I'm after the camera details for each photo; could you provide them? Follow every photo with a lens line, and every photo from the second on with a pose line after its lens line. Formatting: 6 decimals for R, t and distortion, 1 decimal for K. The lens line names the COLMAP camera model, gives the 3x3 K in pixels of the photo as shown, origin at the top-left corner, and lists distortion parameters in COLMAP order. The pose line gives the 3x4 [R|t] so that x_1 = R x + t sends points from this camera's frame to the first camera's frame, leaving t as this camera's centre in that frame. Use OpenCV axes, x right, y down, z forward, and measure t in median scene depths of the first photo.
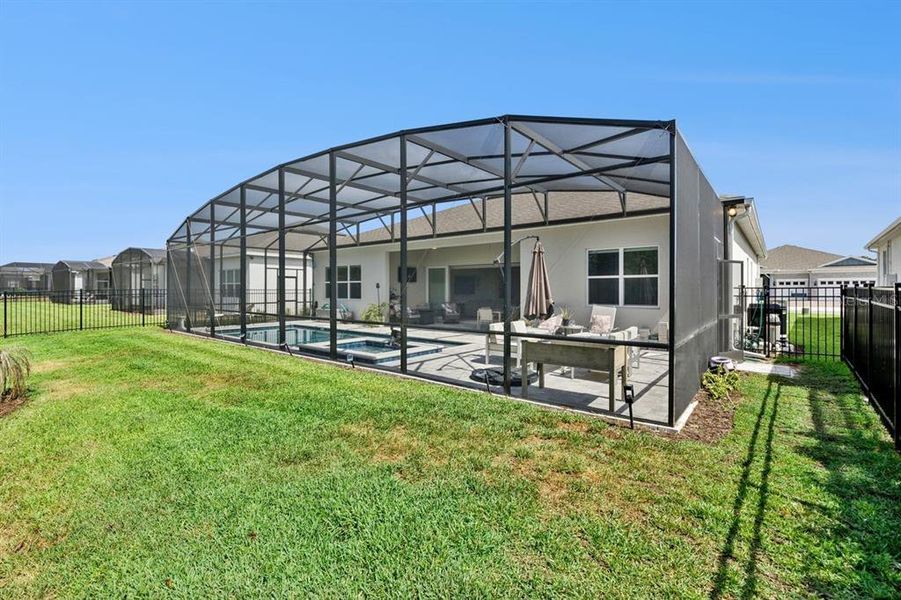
lens RADIAL K [[450.7, 0, 447.3], [0, 450.7, 289.4], [0, 0, 1]] dist [0.002073, 0.000558]
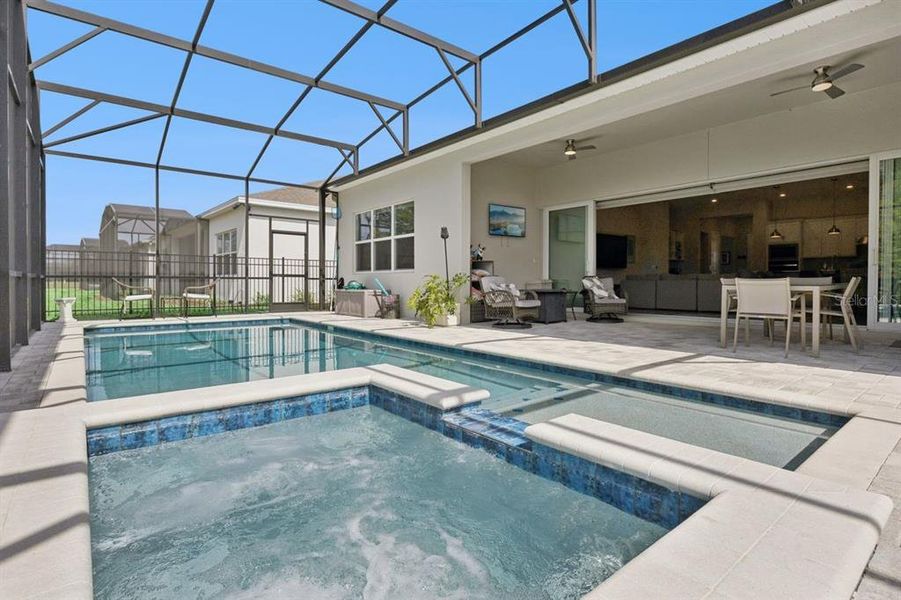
lens RADIAL K [[450.7, 0, 447.3], [0, 450.7, 289.4], [0, 0, 1]] dist [0.002073, 0.000558]
pose [[0.983793, 0.007078, -0.179168, -0.065045], [-0.006174, 0.999965, 0.005603, 0.040168], [0.179202, -0.004406, 0.983802, 0.509144]]
